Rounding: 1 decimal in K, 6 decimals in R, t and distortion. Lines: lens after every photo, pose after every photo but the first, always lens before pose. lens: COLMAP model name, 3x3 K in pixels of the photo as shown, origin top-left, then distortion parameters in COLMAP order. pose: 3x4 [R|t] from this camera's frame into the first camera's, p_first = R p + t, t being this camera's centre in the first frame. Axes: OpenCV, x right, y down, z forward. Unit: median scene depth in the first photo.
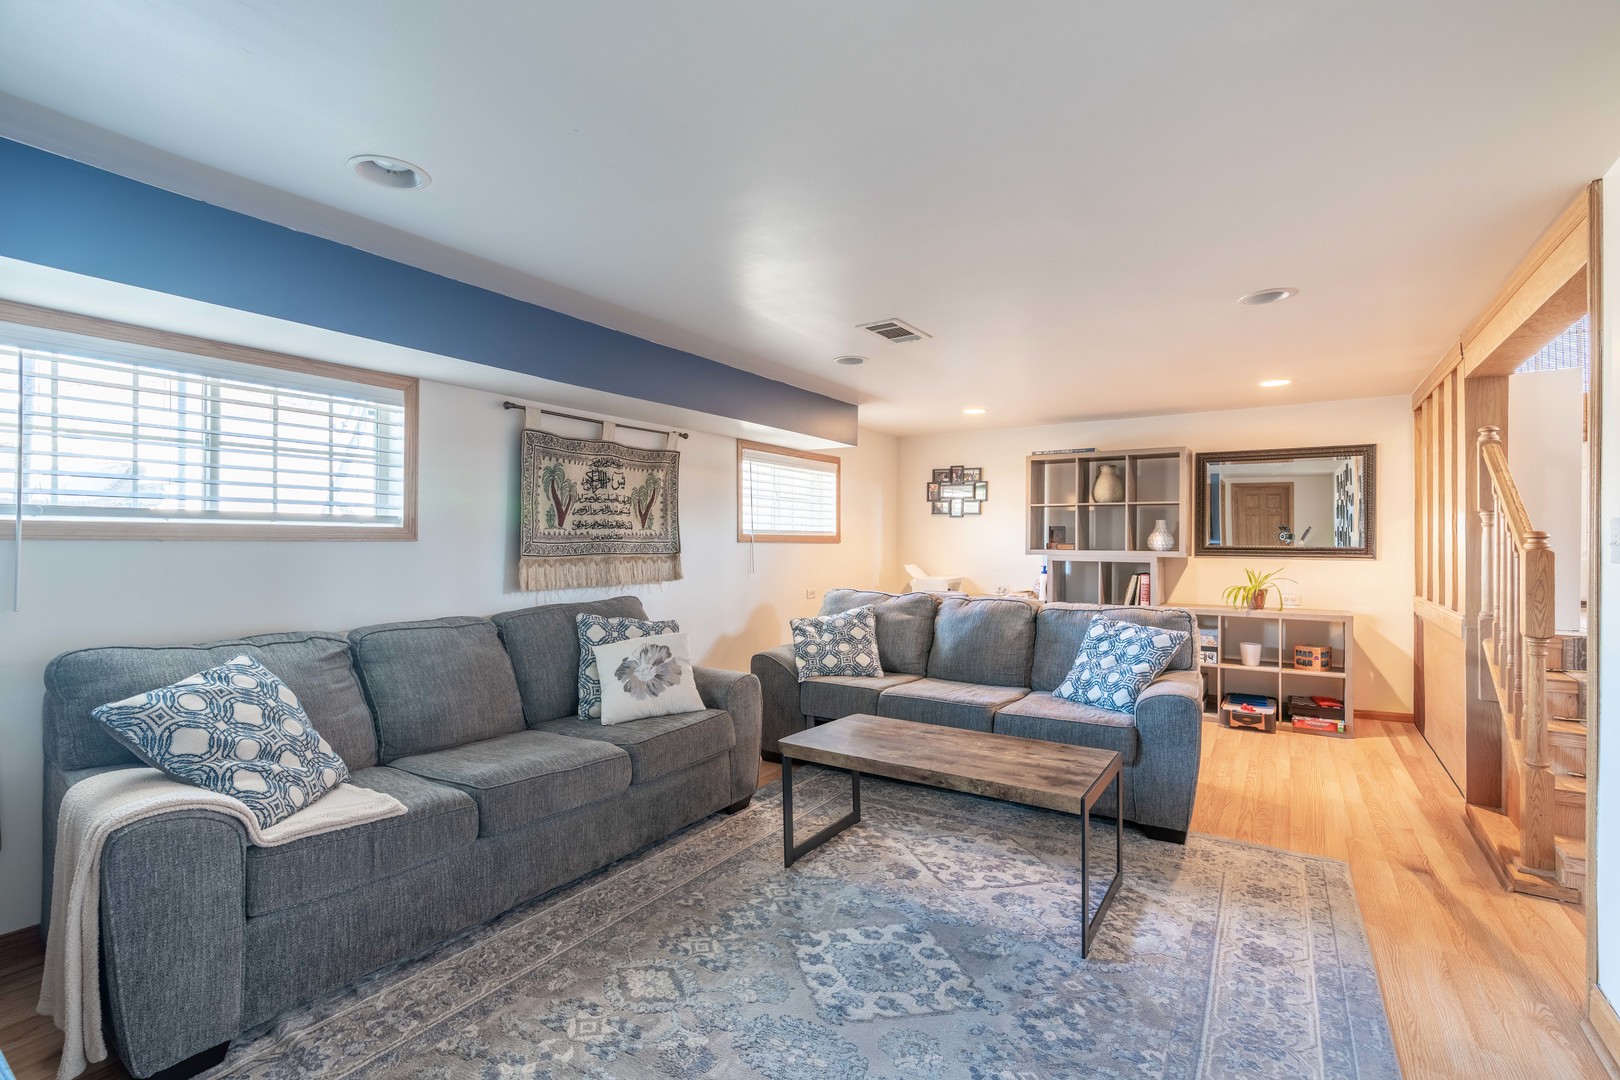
lens RADIAL K [[766.3, 0, 810.0], [0, 766.3, 540.0], [0, 0, 1]] dist [-0.000504, 0.000196]
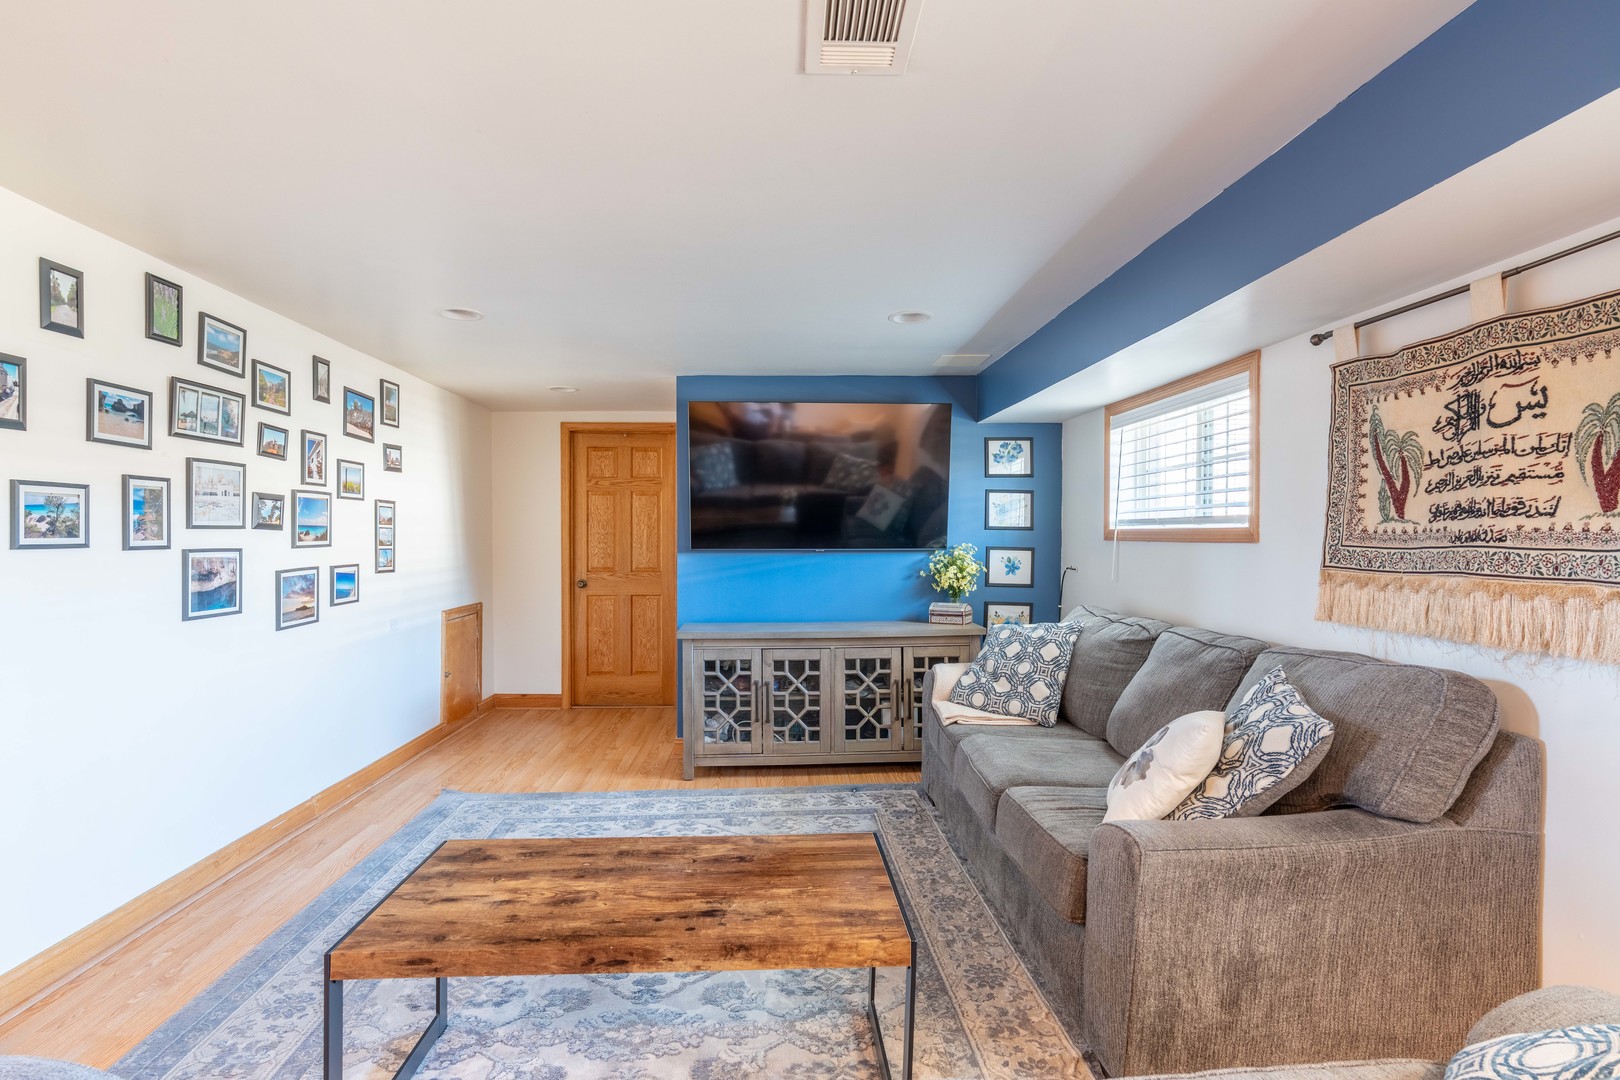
lens RADIAL K [[864.6, 0, 835.7], [0, 864.6, 540.5], [0, 0, 1]] dist [0.000214, -0.000012]
pose [[-0.805993, -0.000004, -0.591925, 0.309837], [-0.001934, 0.999995, 0.002627, -0.002146], [0.591922, 0.003262, -0.805989, 1.091904]]
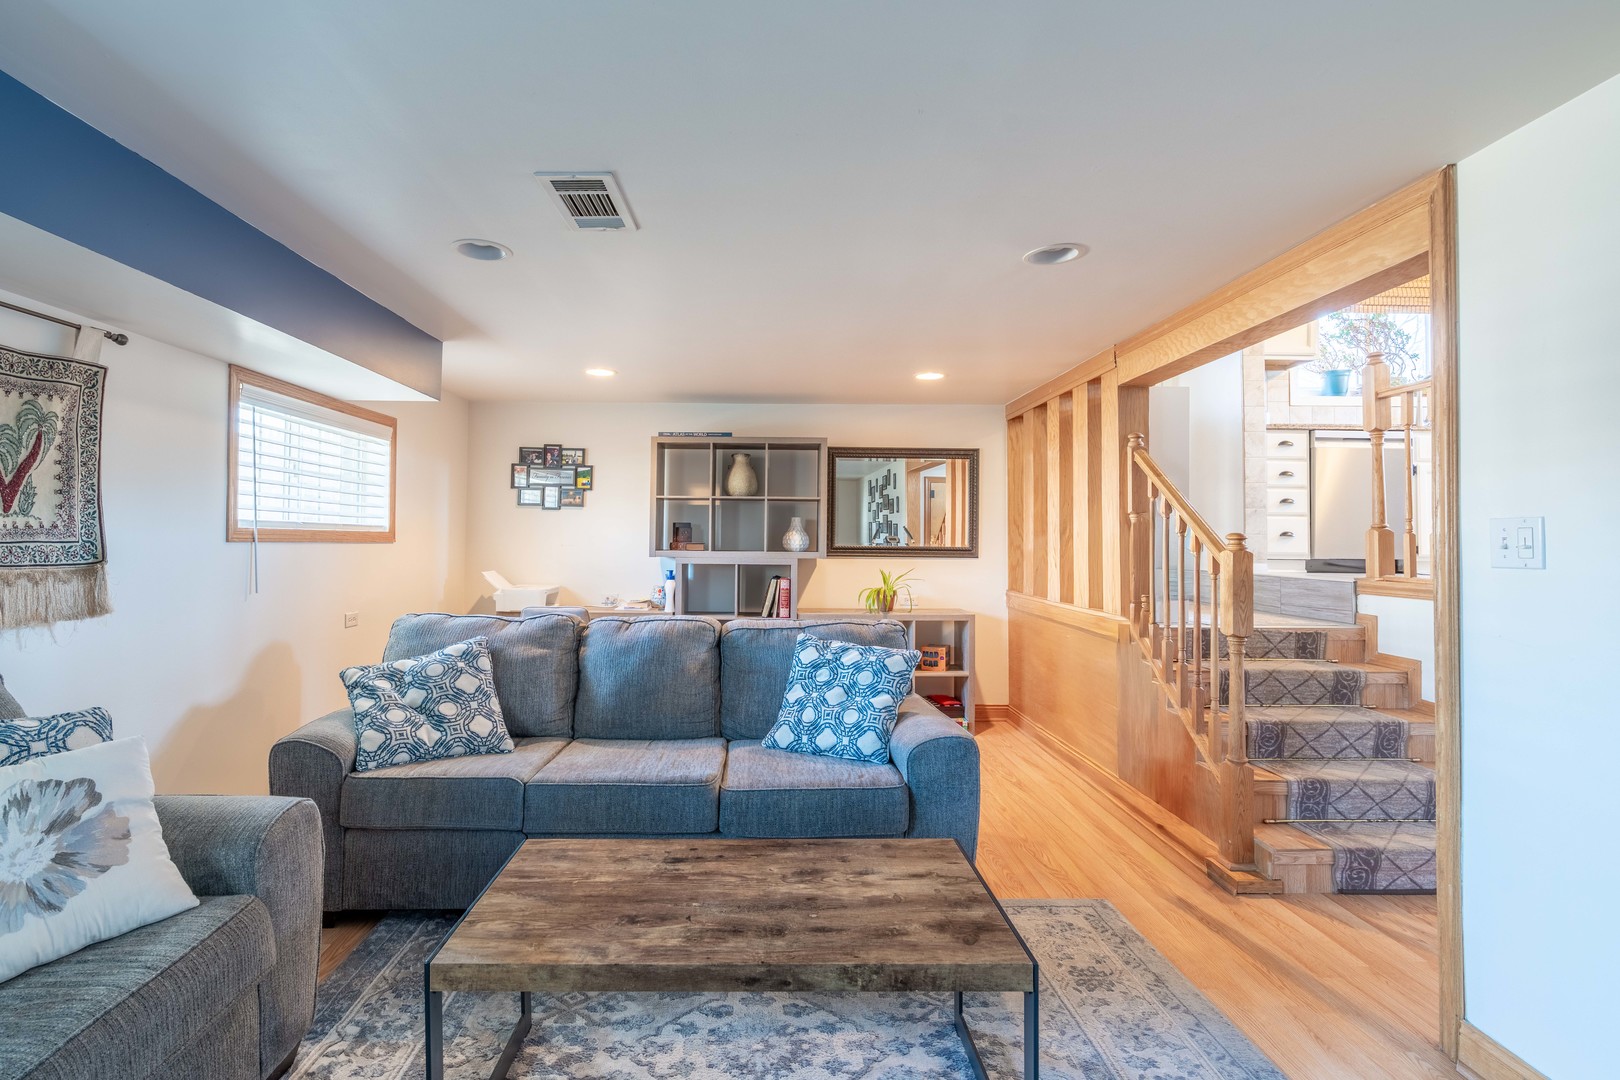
lens RADIAL K [[780.4, 0, 803.0], [0, 780.4, 523.7], [0, 0, 1]] dist [-0.006306, 0.002143]
pose [[0.822460, 0.013733, 0.568657, -0.083120], [-0.003481, 0.999811, -0.019112, -0.001213], [-0.568812, 0.013739, 0.822353, 0.314197]]
